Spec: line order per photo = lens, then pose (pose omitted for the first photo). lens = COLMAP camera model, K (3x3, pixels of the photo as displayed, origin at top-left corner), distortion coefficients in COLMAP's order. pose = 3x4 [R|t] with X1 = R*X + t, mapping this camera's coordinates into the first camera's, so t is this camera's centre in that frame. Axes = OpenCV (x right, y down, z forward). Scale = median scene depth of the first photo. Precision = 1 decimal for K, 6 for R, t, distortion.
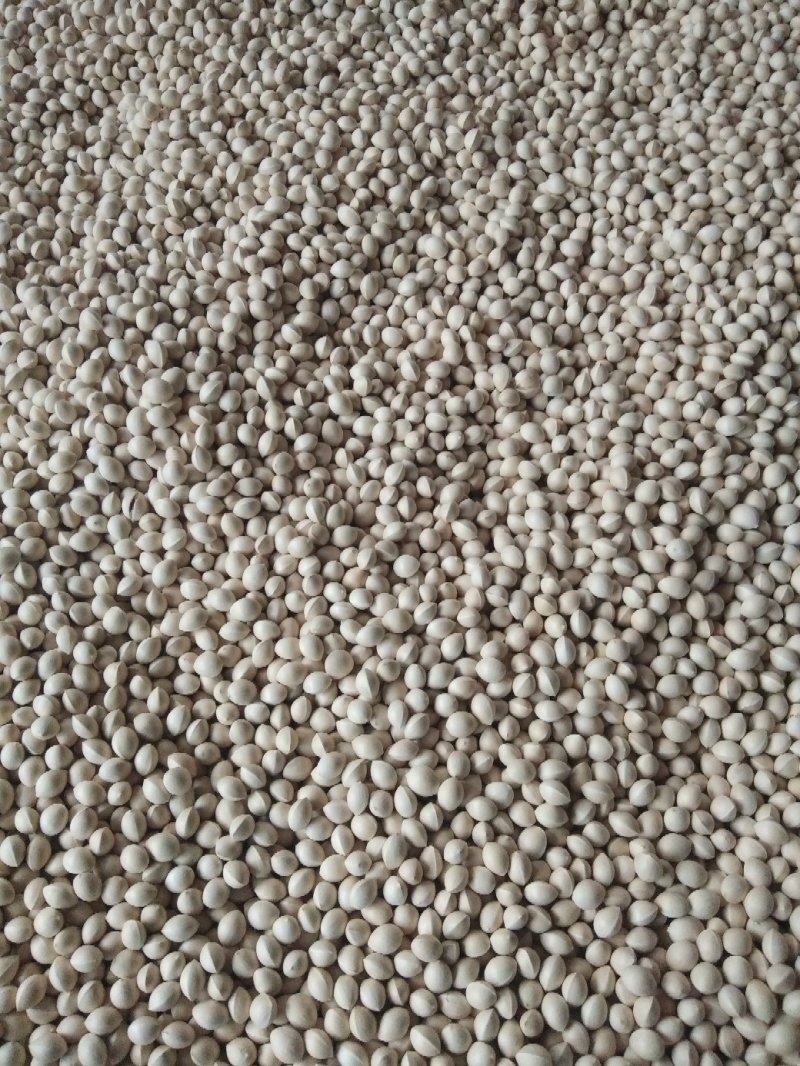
lens RADIAL K [[770.9, 0, 400.0], [0, 770.9, 533.0], [0, 0, 1]] dist [0.098759, -0.164659]
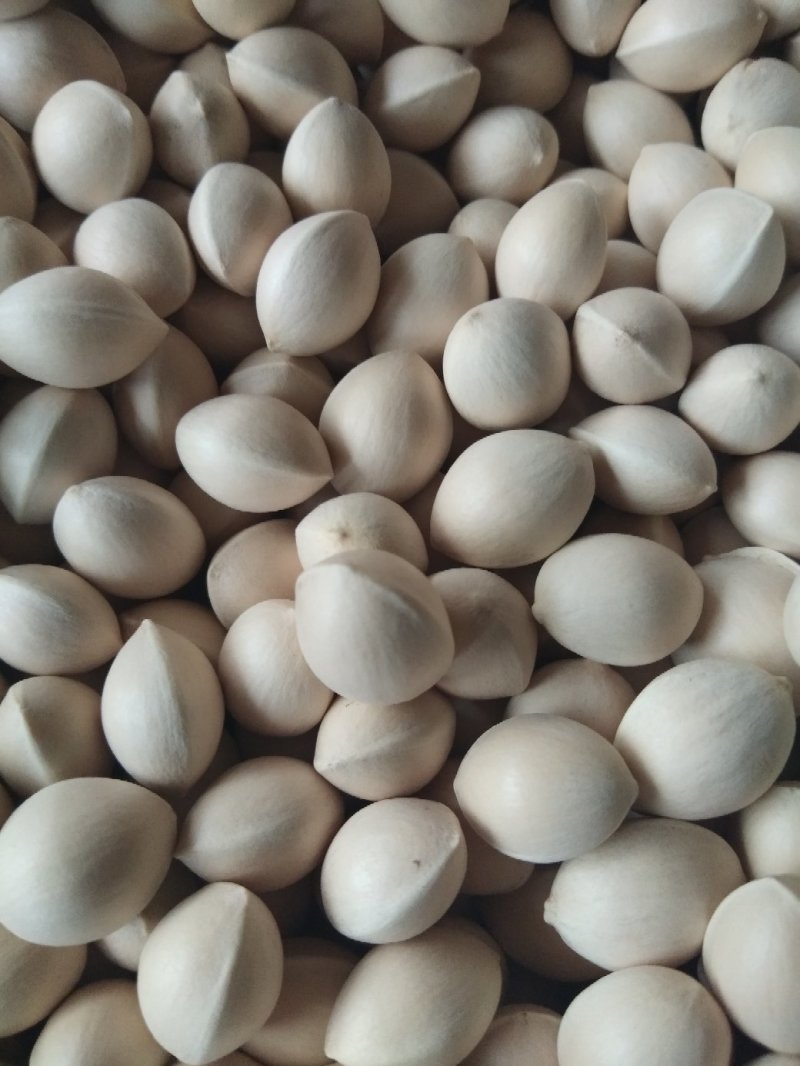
lens RADIAL K [[770.9, 0, 400.0], [0, 770.9, 533.0], [0, 0, 1]] dist [0.098759, -0.164659]
pose [[0.969001, -0.237917, 0.066577, 0.304334], [0.223392, 0.958860, 0.175167, 0.365443], [-0.105513, -0.154864, 0.982285, 0.800987]]
